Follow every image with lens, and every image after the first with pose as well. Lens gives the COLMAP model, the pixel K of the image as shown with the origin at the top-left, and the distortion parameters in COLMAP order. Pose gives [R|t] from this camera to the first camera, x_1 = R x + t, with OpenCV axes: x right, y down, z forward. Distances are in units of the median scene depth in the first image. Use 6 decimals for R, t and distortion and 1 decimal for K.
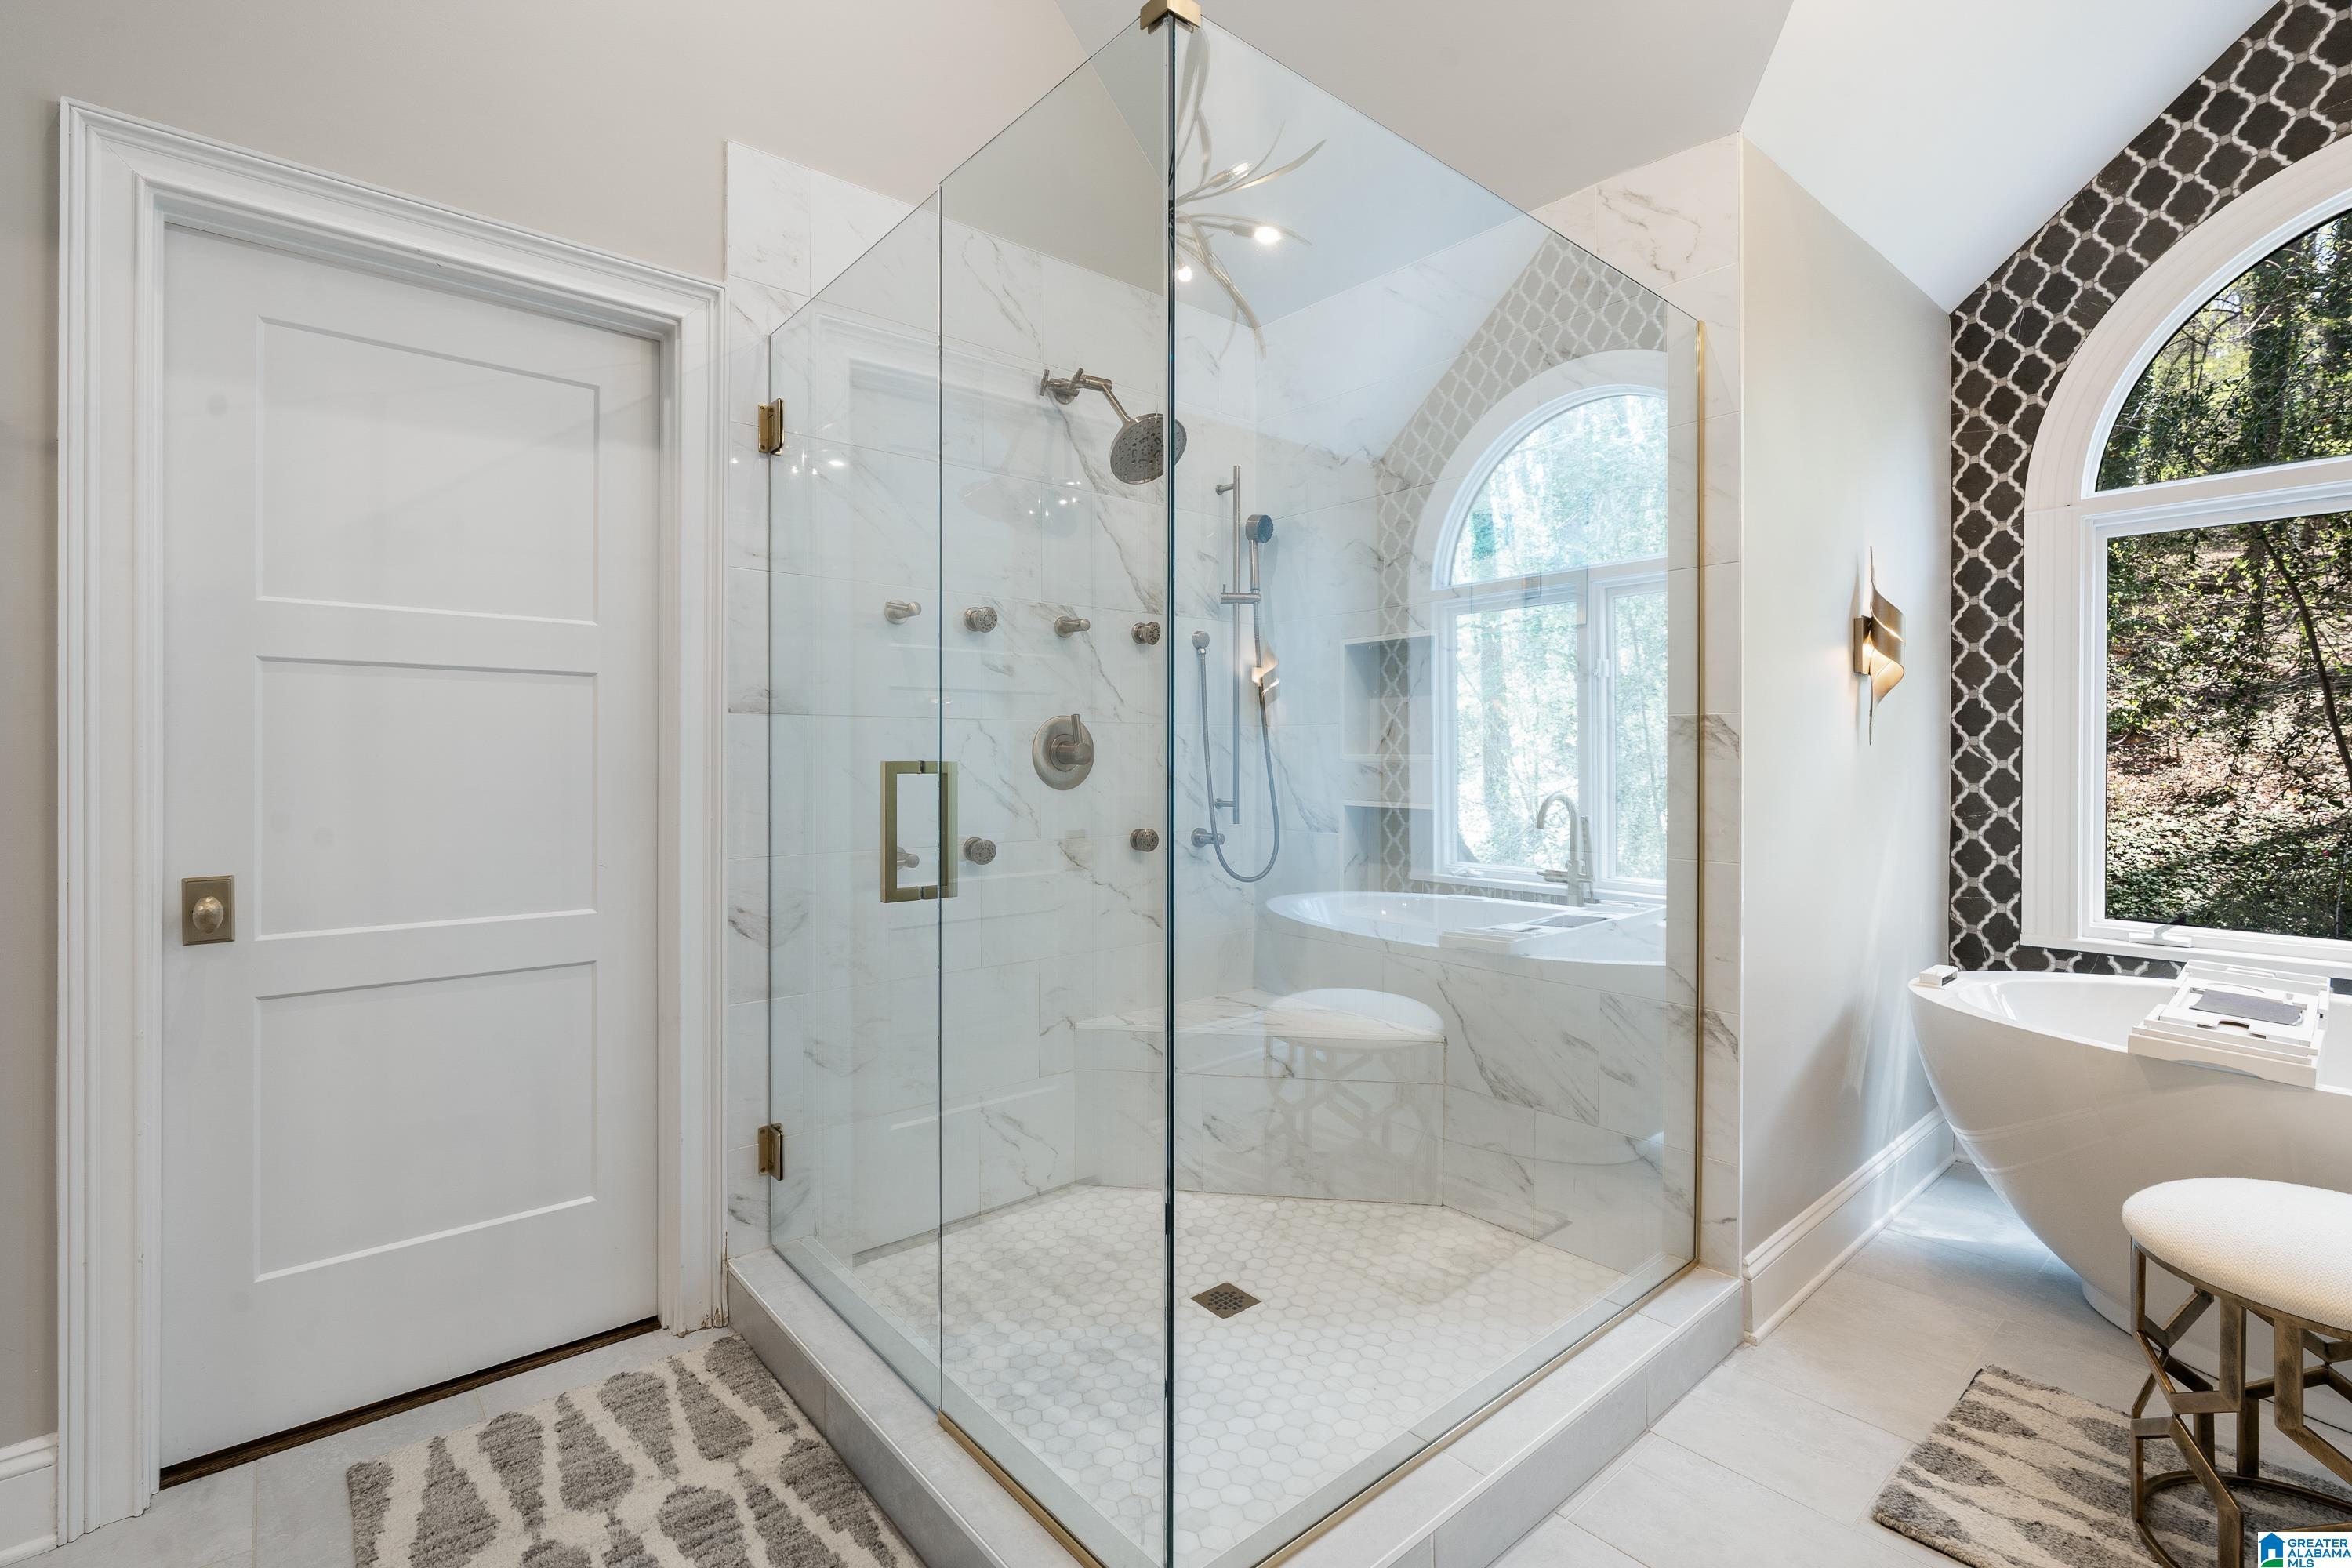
lens RADIAL K [[1080.5, 0, 1169.5], [0, 1080.5, 773.1], [0, 0, 1]] dist [0.003467, -0.000167]
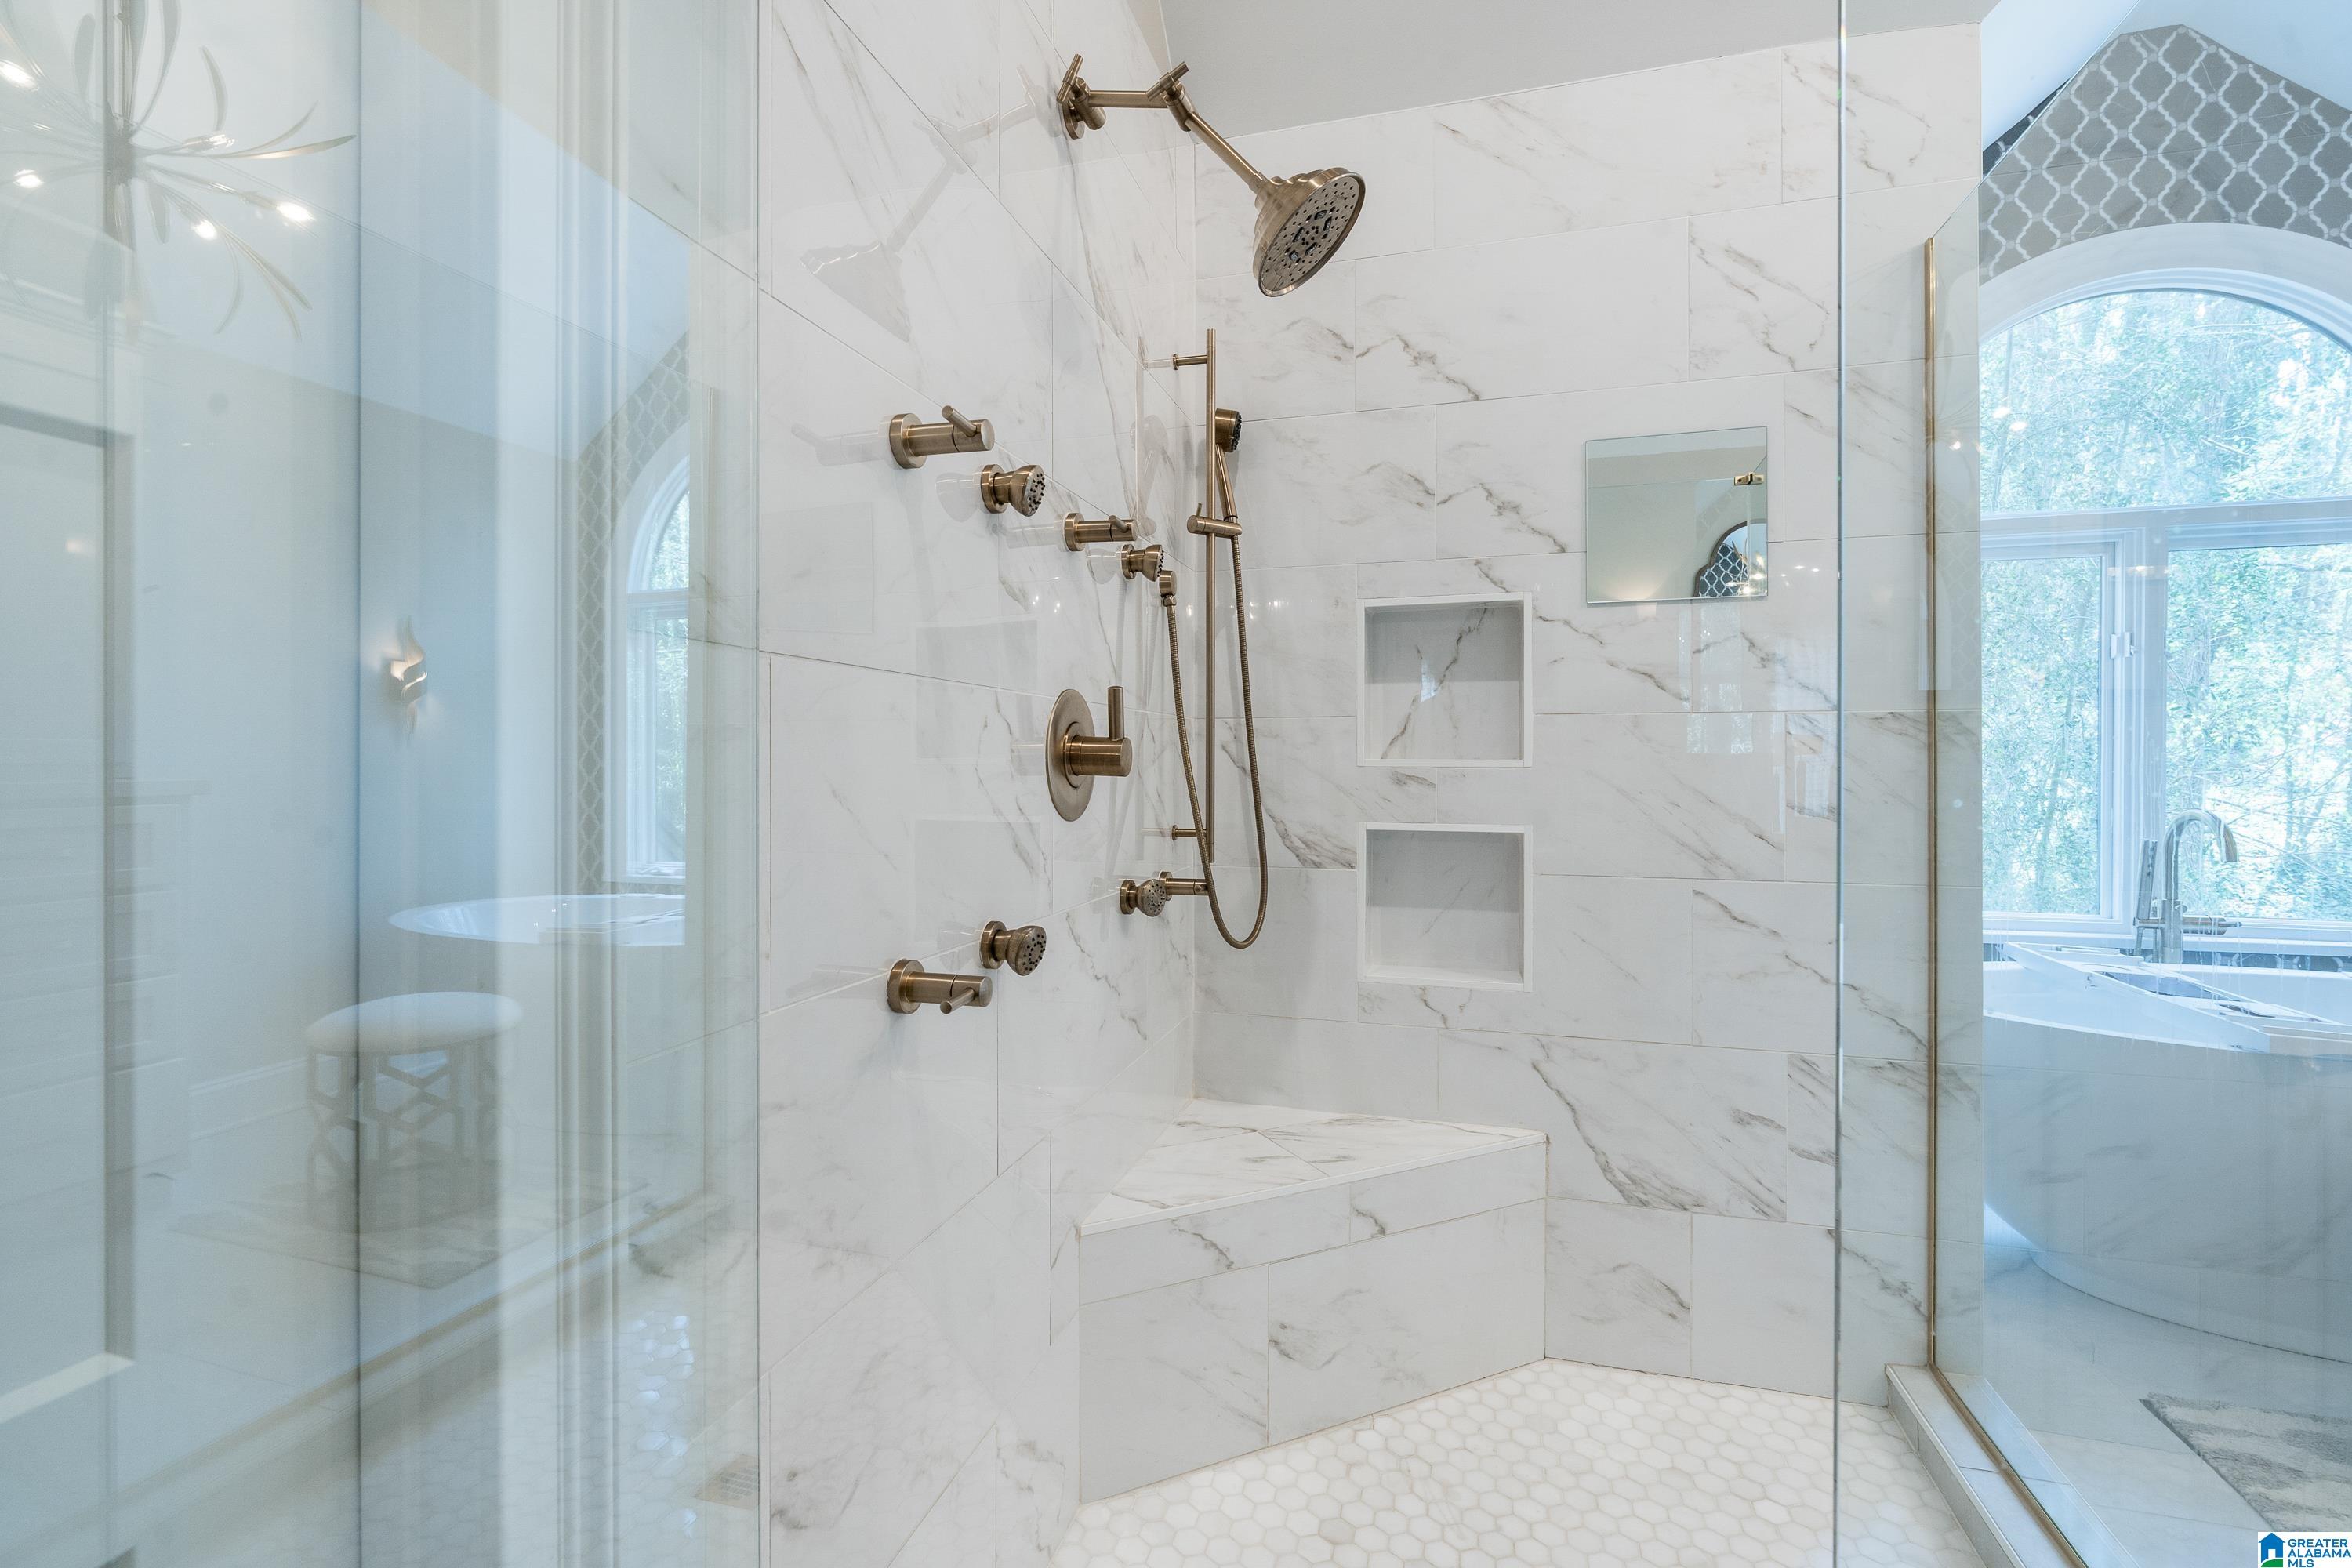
lens RADIAL K [[1080.5, 0, 1179.7], [0, 1080.5, 778.0], [0, 0, 1]] dist [0.003467, -0.000167]
pose [[0.831649, -0.008416, 0.555238, -0.387471], [0.009624, 0.999953, 0.000742, -0.007430], [-0.555218, 0.004727, 0.831691, 0.531470]]
